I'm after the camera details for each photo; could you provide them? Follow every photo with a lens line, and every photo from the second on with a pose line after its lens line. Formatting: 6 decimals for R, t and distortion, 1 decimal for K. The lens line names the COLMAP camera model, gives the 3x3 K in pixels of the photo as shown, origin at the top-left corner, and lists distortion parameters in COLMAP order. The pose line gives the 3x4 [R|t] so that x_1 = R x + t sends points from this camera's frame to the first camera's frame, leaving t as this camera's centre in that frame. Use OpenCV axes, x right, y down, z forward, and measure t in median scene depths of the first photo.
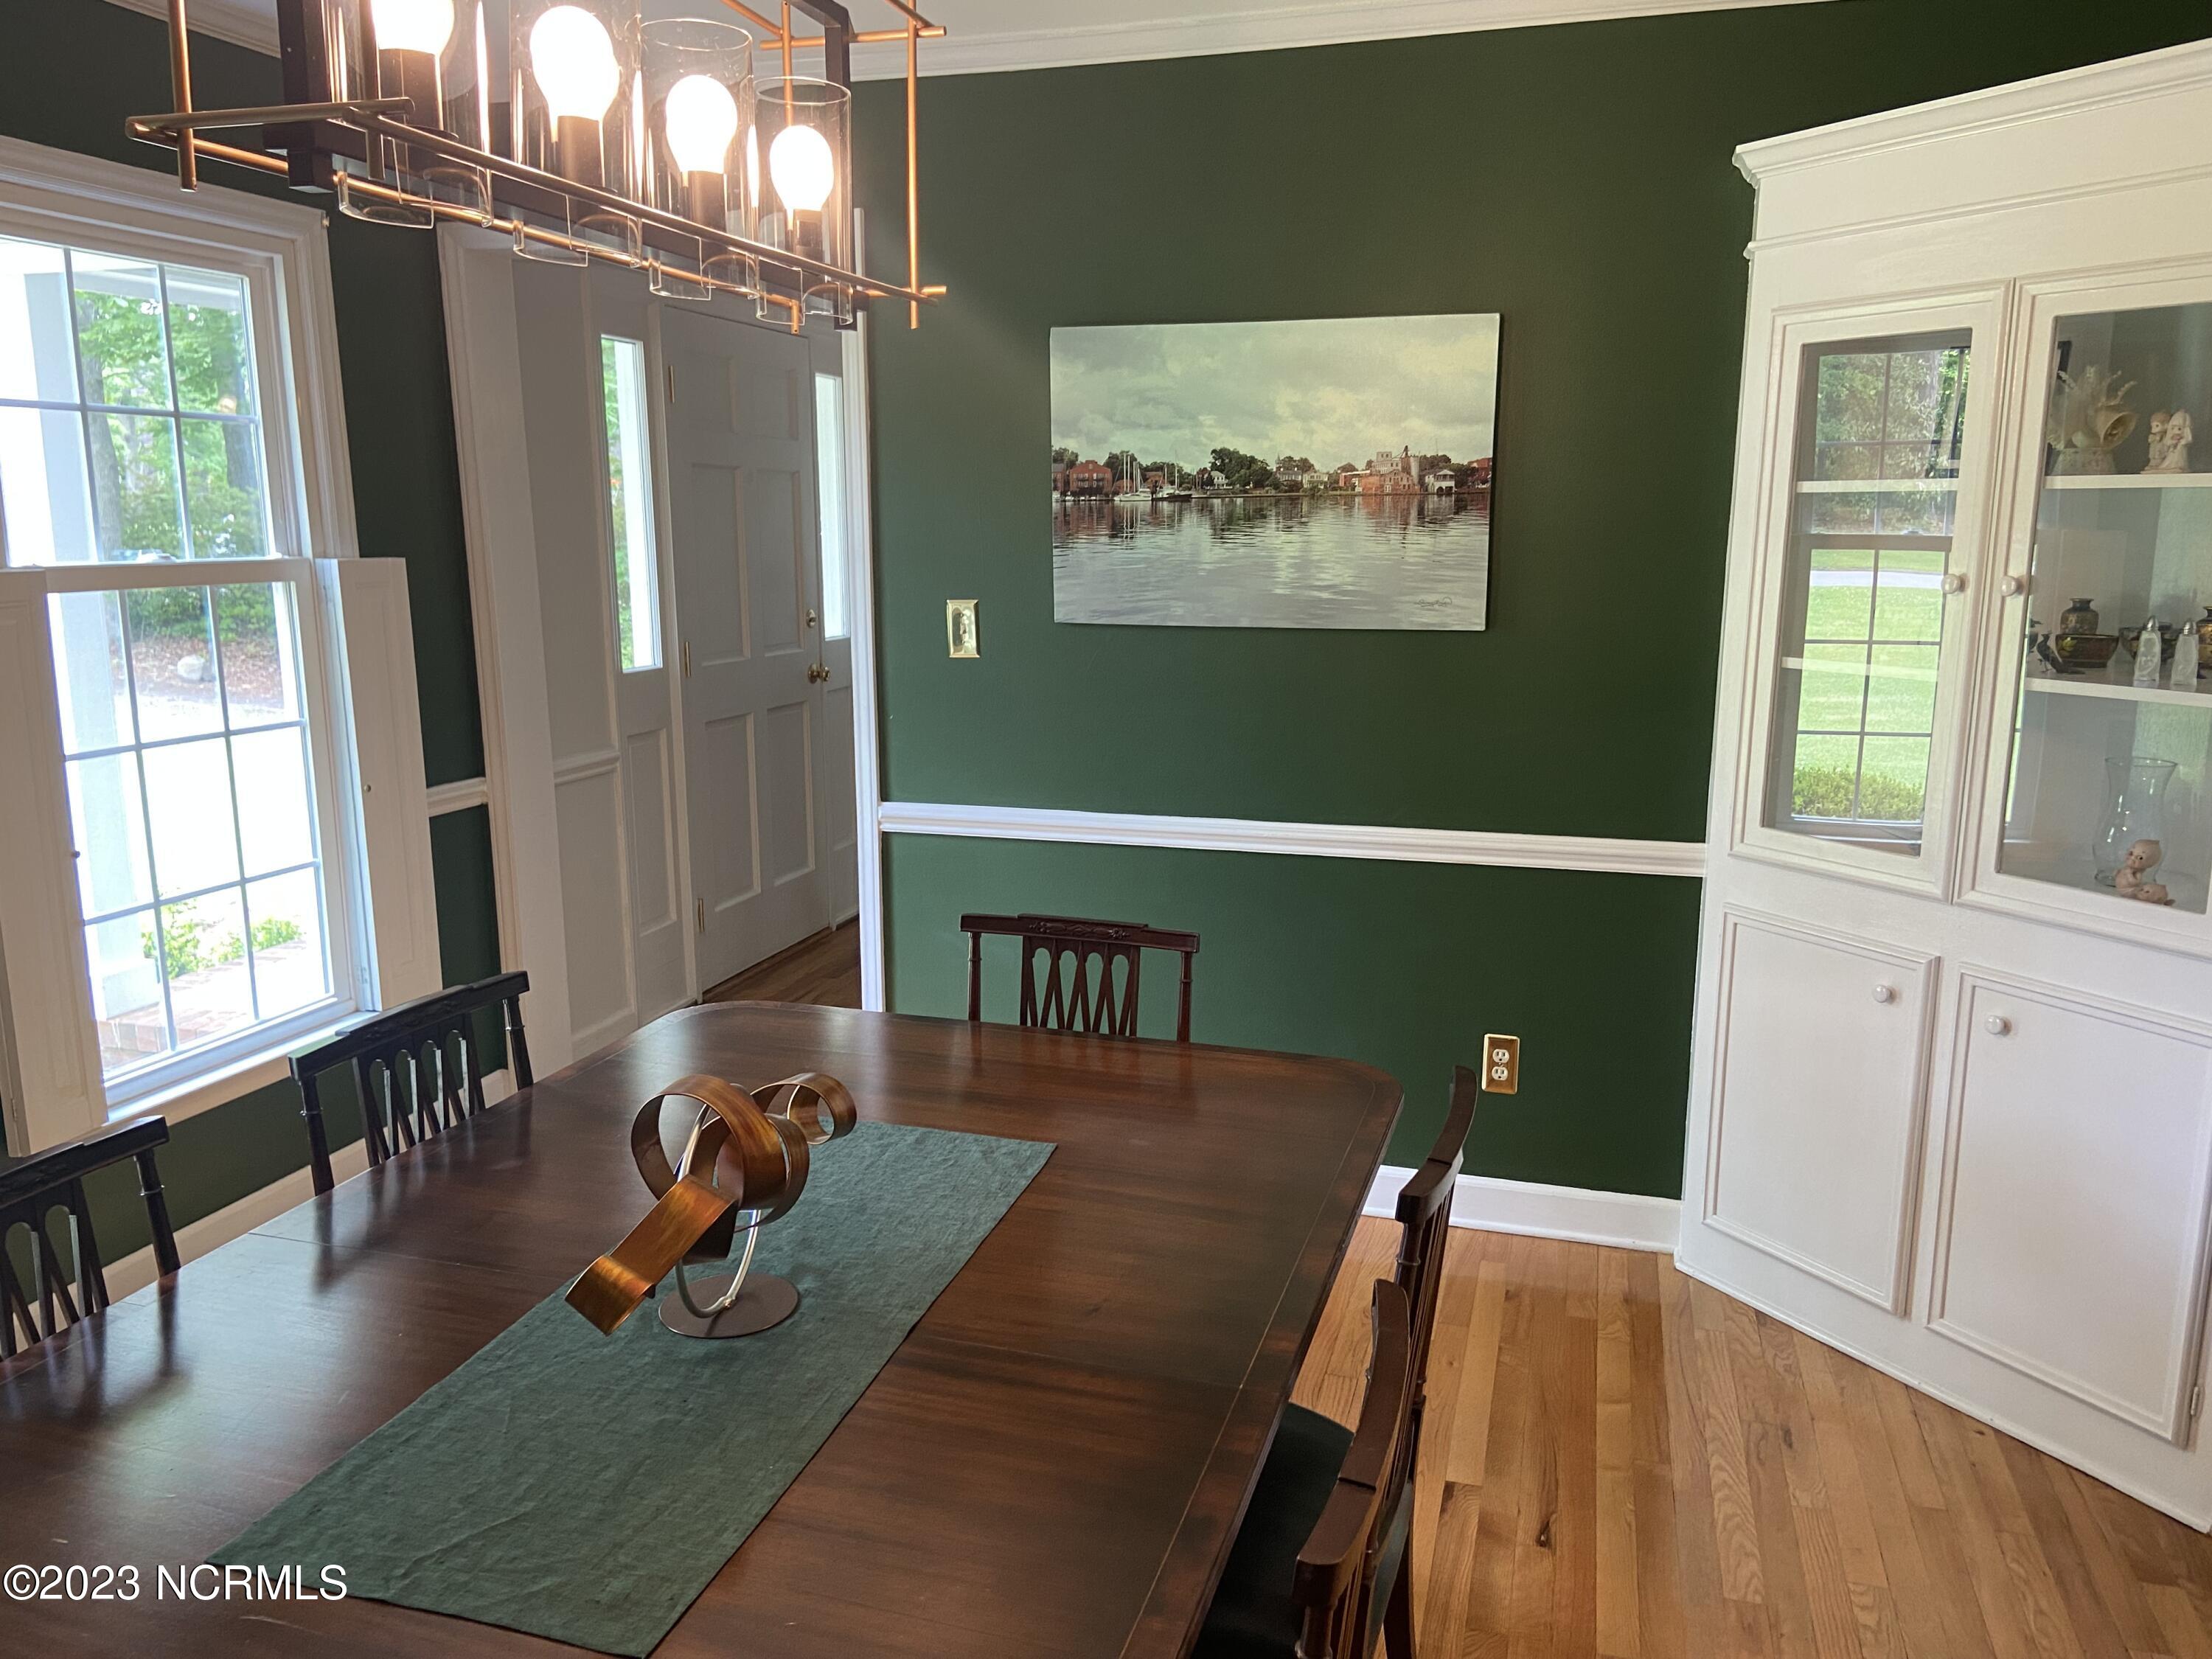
lens RADIAL K [[1668.1, 0, 1098.3], [0, 1668.1, 831.5], [0, 0, 1]] dist [0.097085, -0.116225]
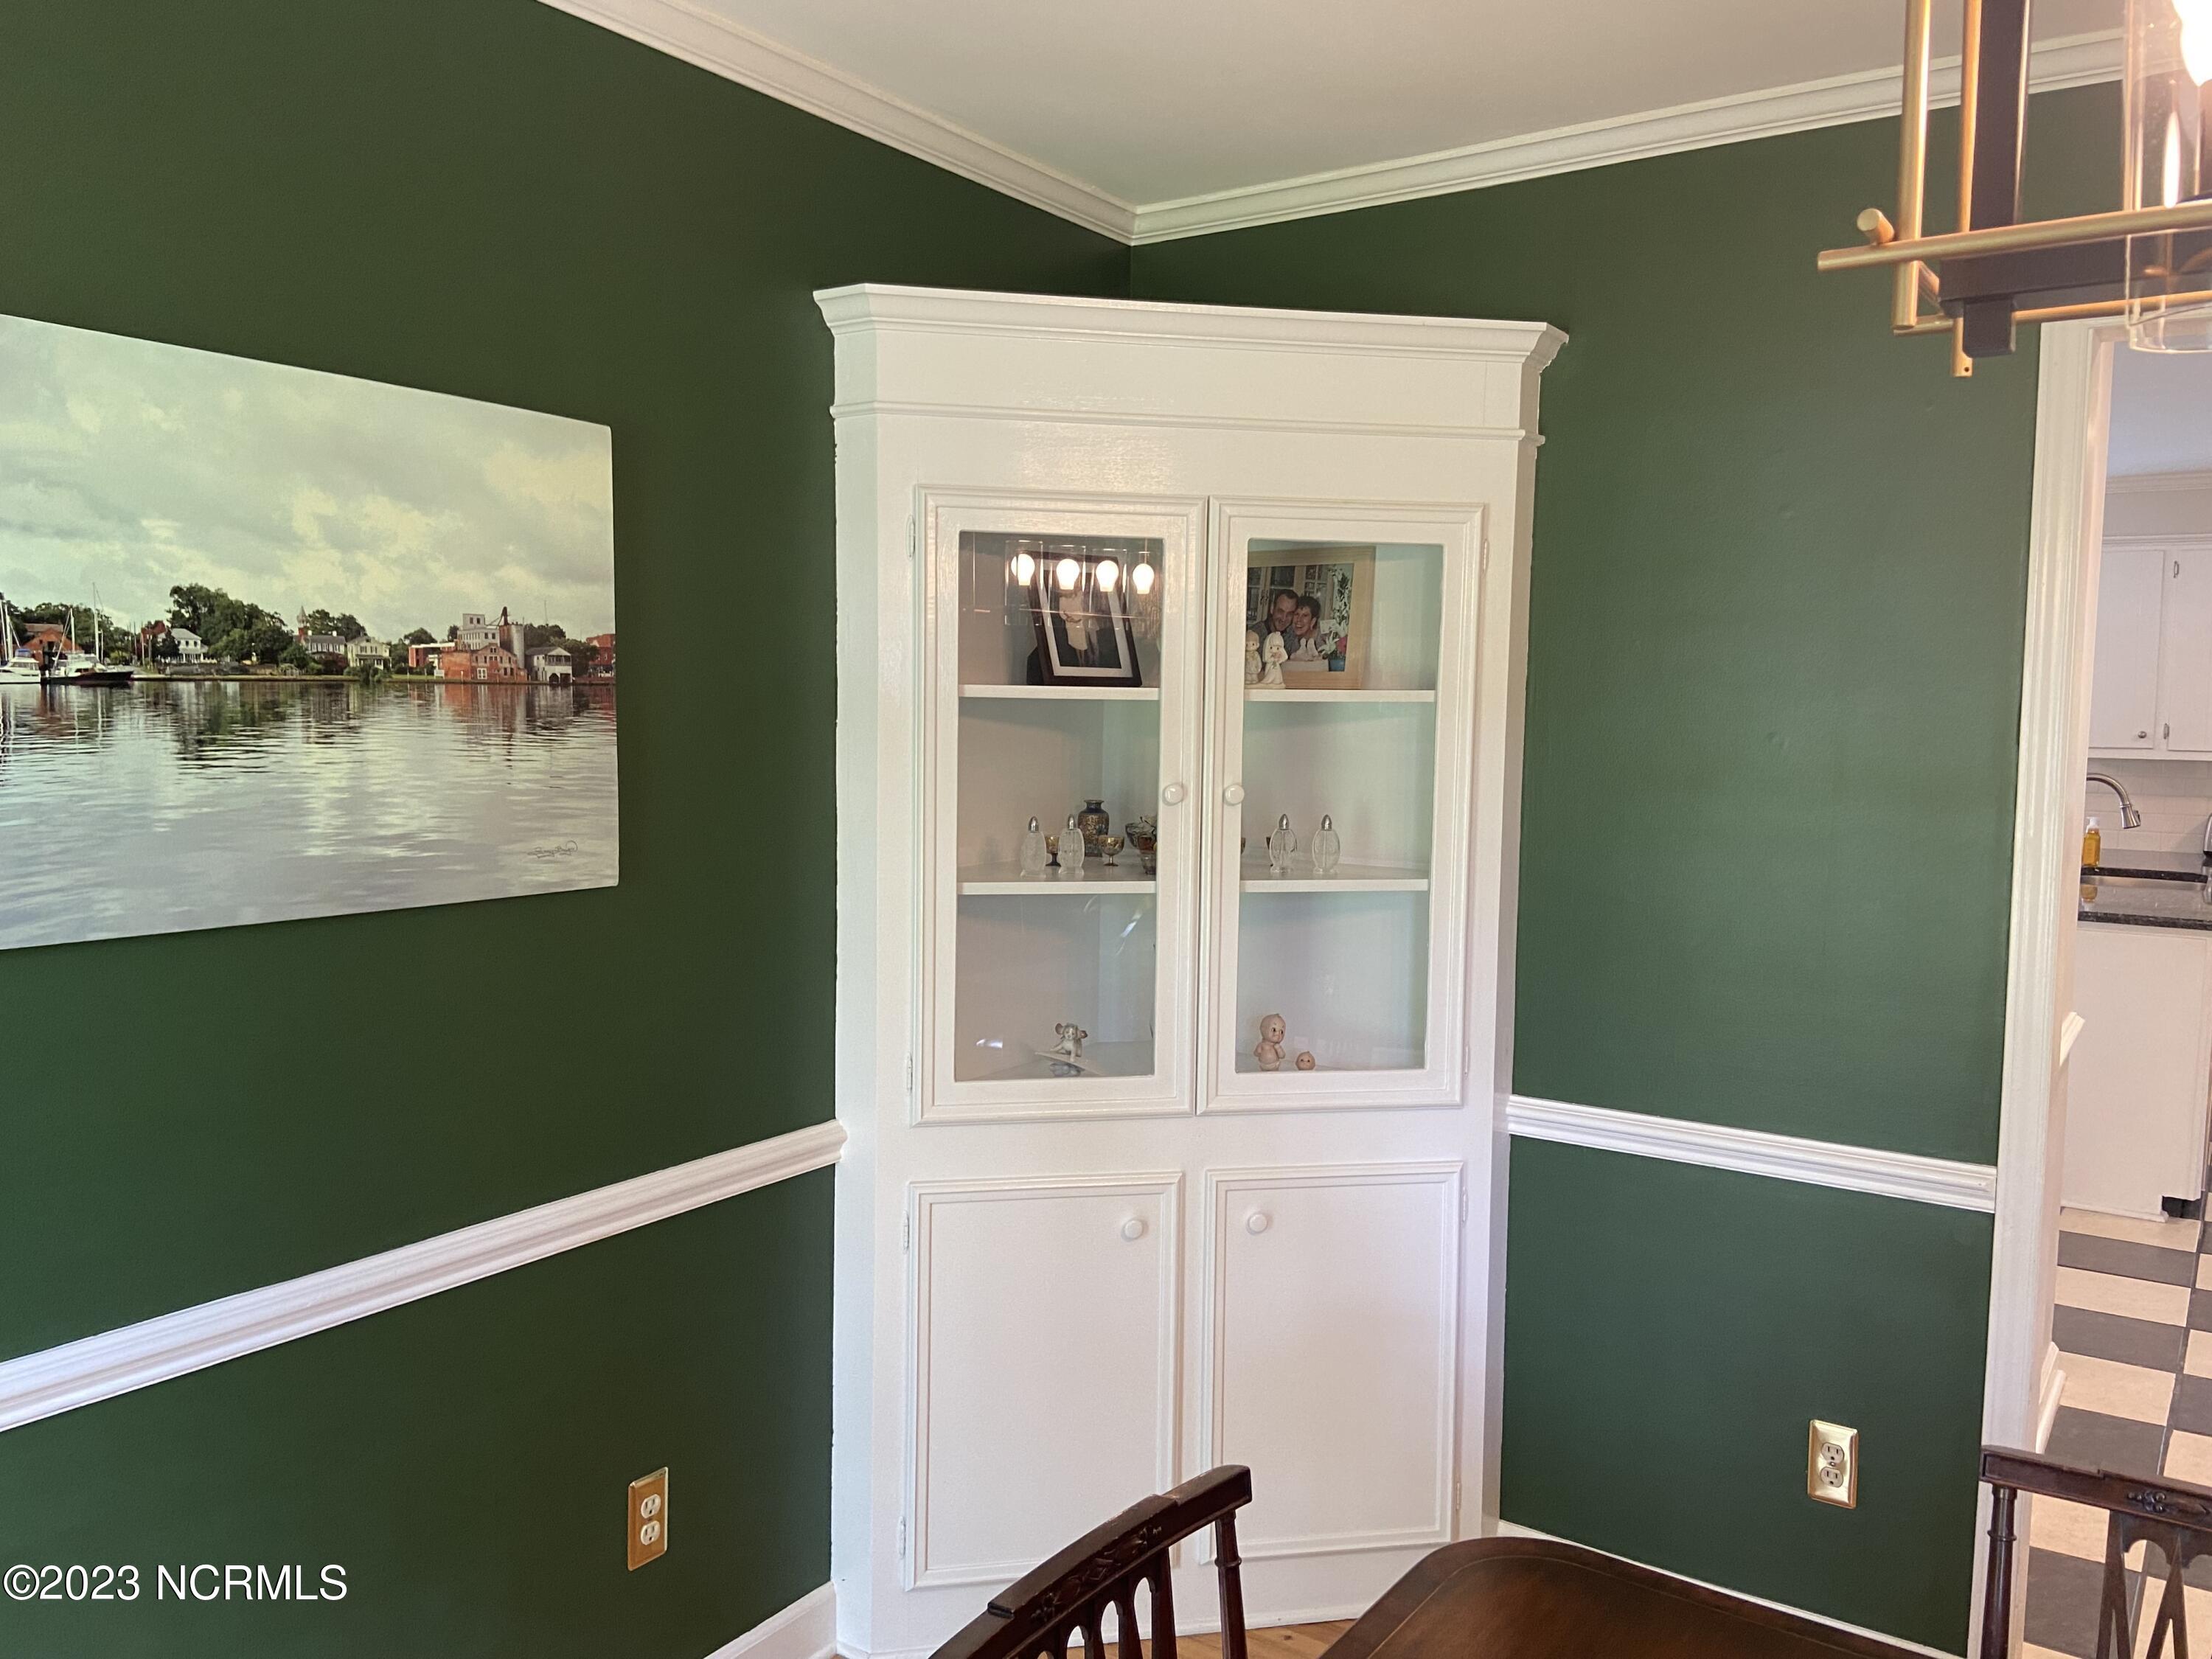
lens RADIAL K [[1668.1, 0, 1109.1], [0, 1668.1, 826.9], [0, 0, 1]] dist [0.097085, -0.116225]
pose [[0.294347, -0.068456, 0.953244, -0.347111], [0.163596, 0.986318, 0.020315, -0.122910], [-0.941592, 0.149967, 0.301519, 0.601434]]
